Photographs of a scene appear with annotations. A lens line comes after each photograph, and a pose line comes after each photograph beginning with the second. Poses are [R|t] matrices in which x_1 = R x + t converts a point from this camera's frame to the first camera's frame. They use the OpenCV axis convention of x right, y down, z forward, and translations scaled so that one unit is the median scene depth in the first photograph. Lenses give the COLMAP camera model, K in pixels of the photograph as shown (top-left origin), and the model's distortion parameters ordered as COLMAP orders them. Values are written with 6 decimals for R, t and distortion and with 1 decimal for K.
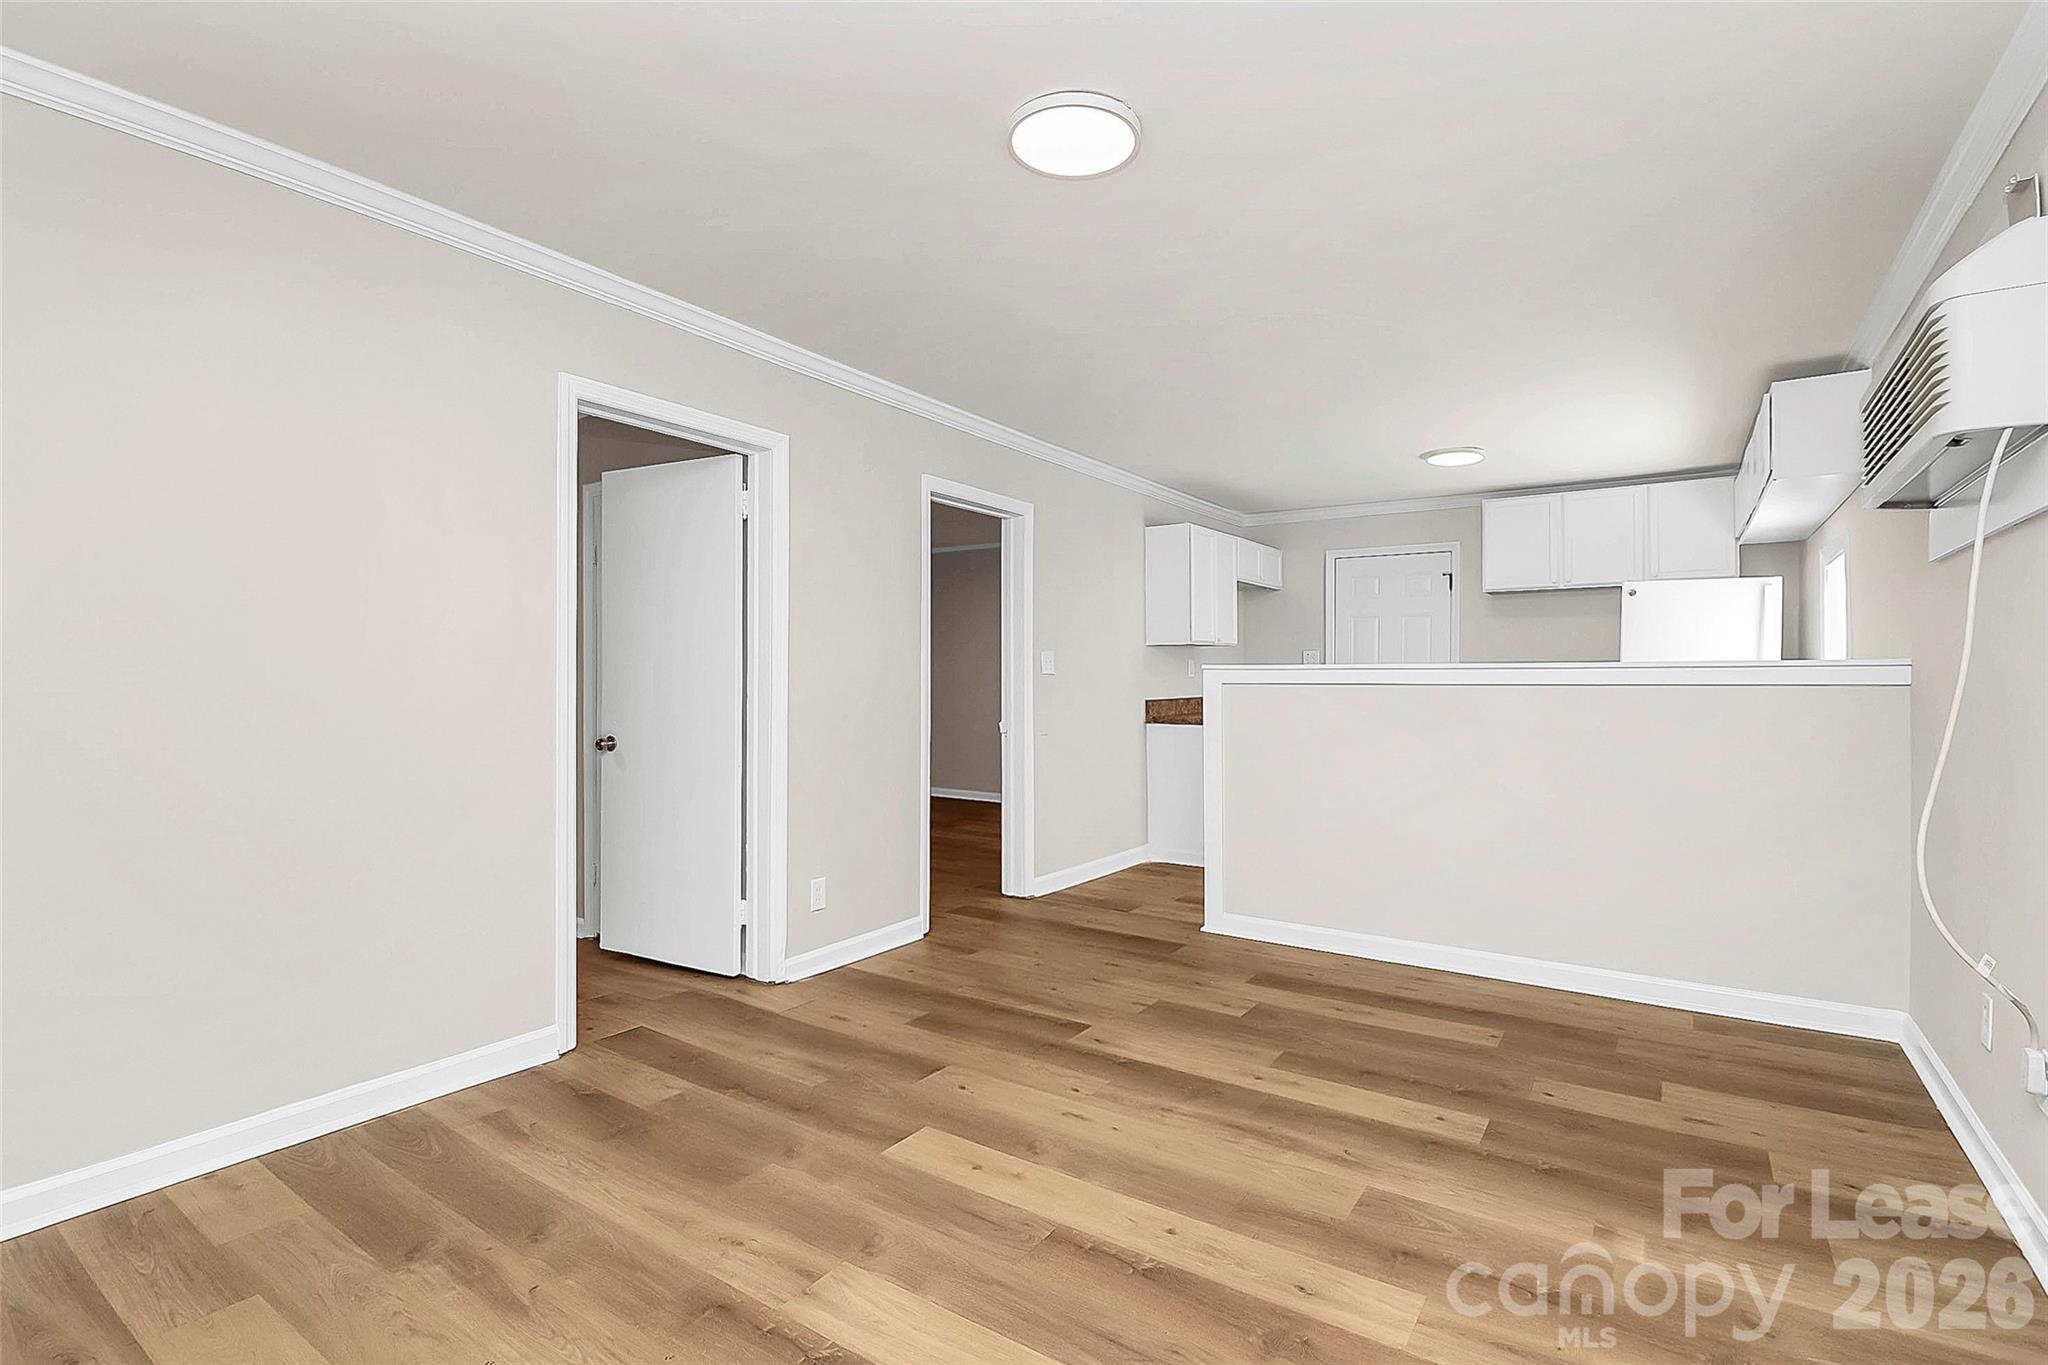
lens RADIAL K [[961.8, 0, 1017.7], [0, 961.8, 662.1], [0, 0, 1]] dist [0.003850, -0.014878]
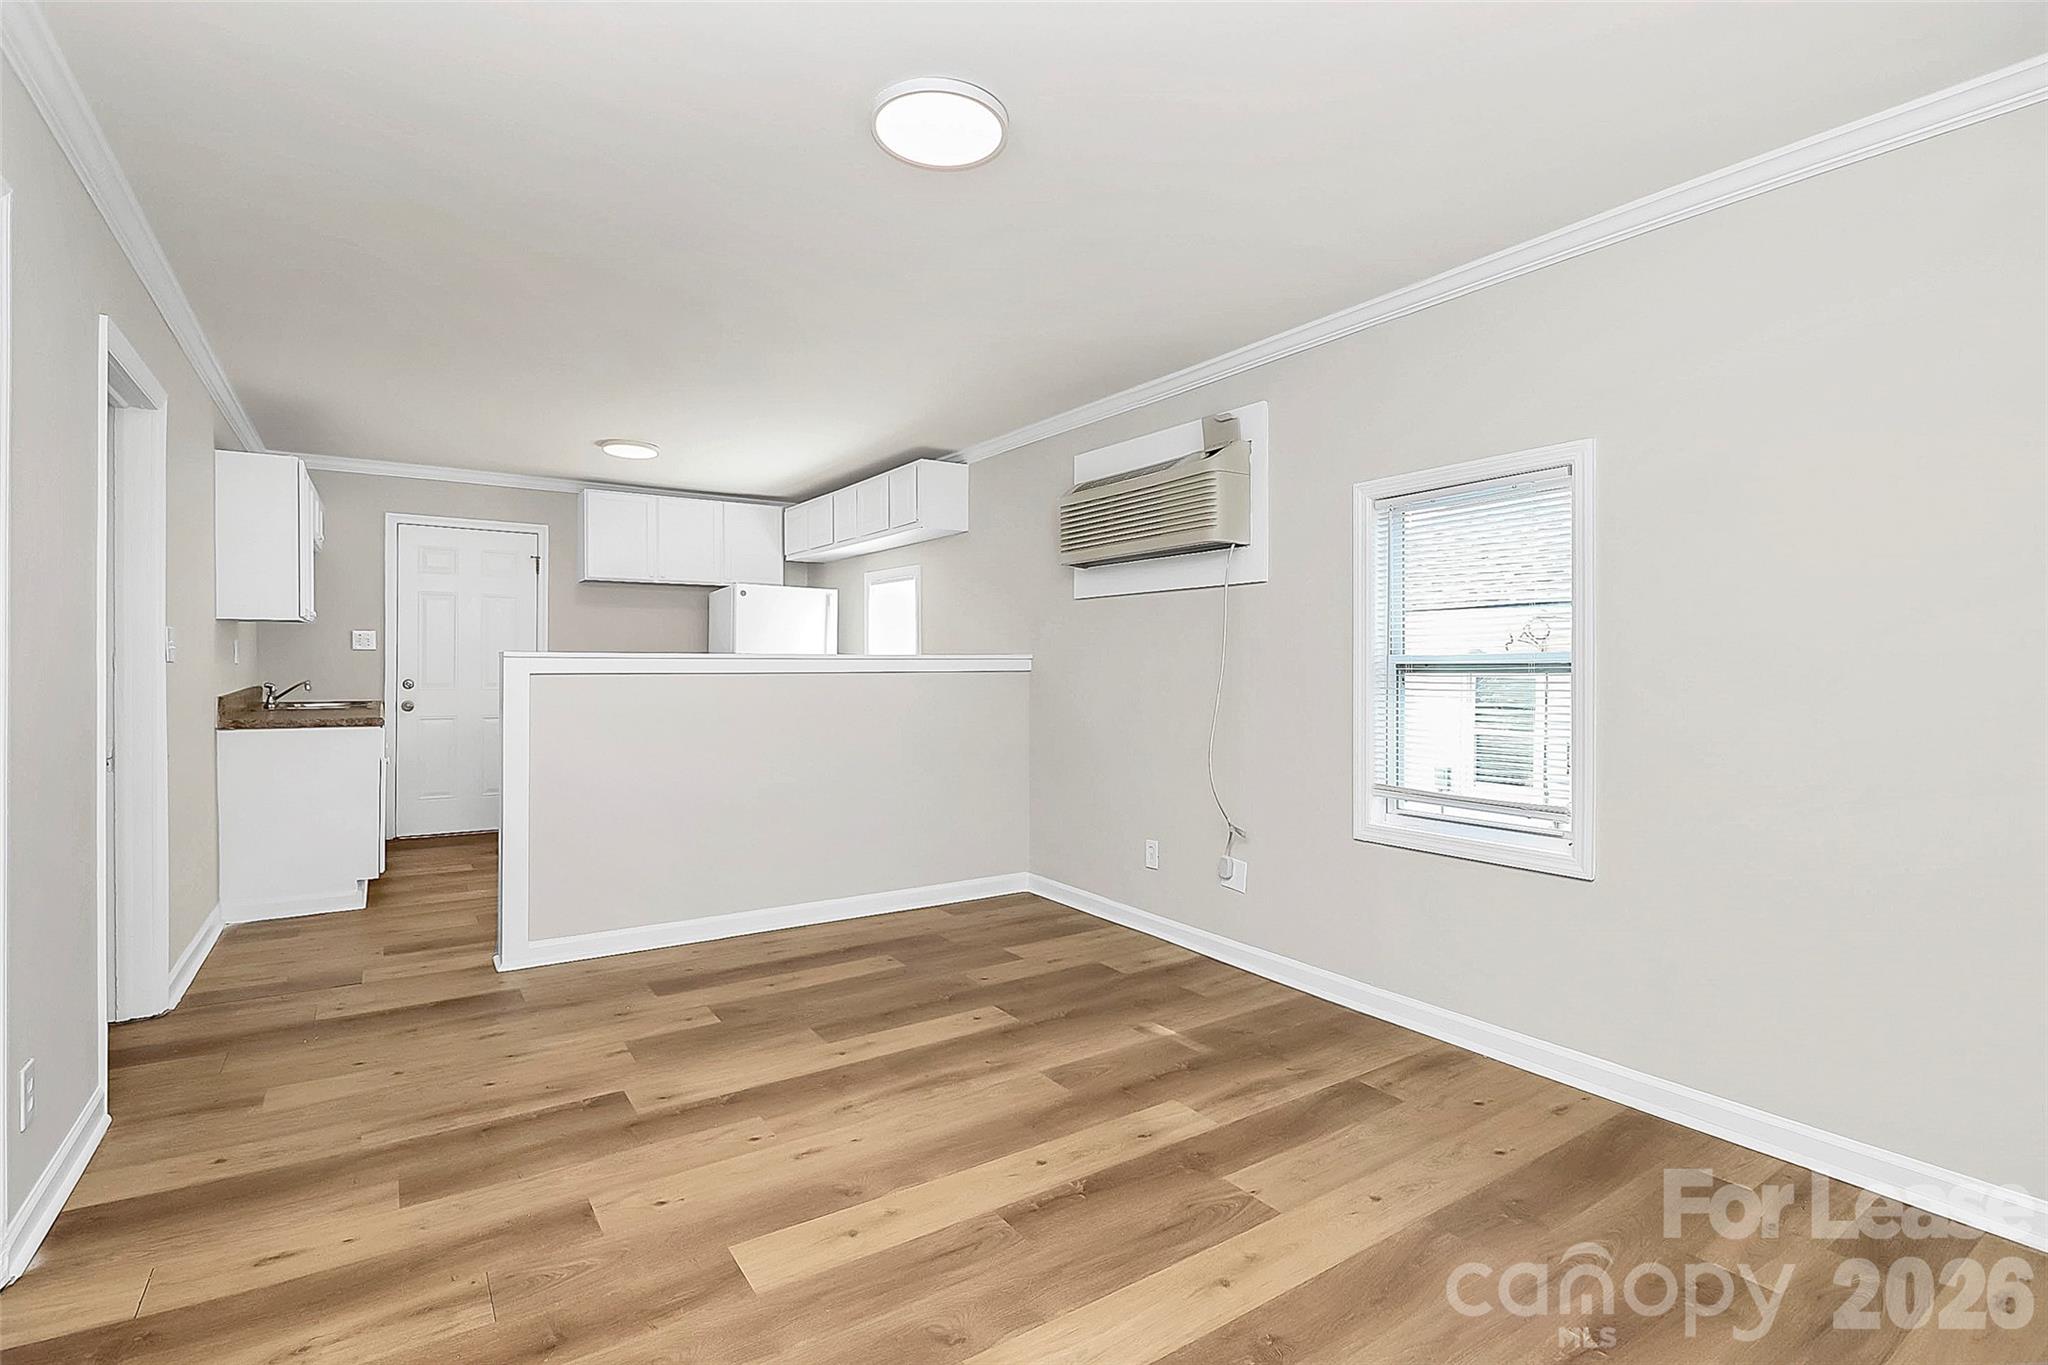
lens RADIAL K [[961.8, 0, 1017.7], [0, 961.8, 662.1], [0, 0, 1]] dist [0.003850, -0.014878]
pose [[0.376744, -0.001928, 0.926315, -0.596000], [-0.017459, 0.999805, 0.009182, -0.005924], [-0.926153, -0.019632, 0.376637, 0.402340]]
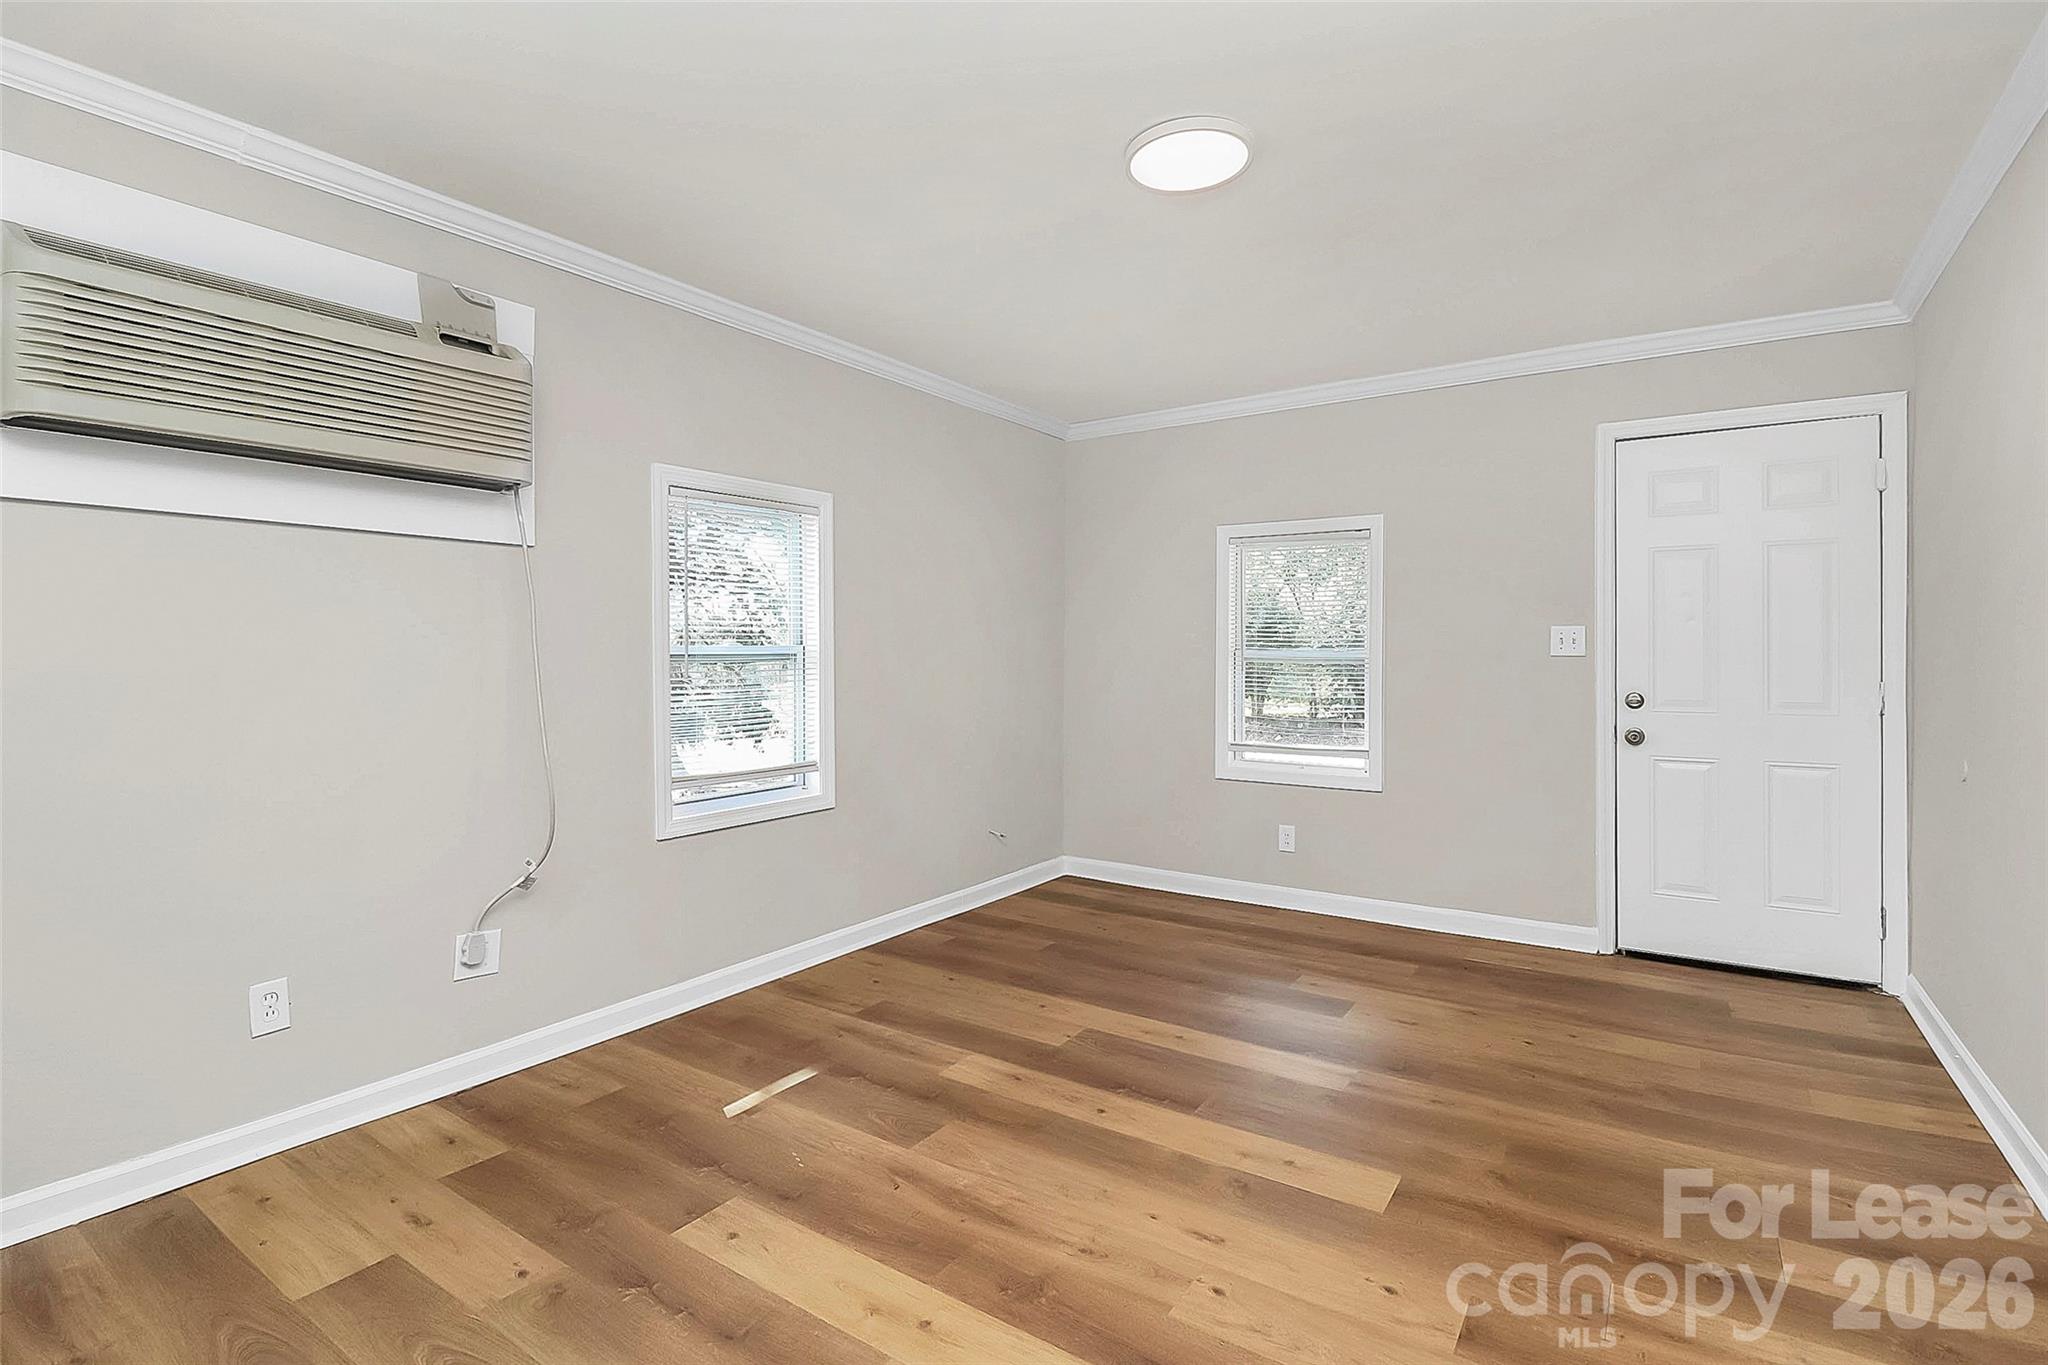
lens RADIAL K [[972.1, 0, 1020.7], [0, 972.1, 639.0], [0, 0, 1]] dist [0.012763, -0.015291]
pose [[-0.999974, -0.005426, -0.004785, 0.179798], [-0.005270, 0.999472, -0.032048, 0.015481], [0.004957, -0.032022, -0.999475, 1.504505]]
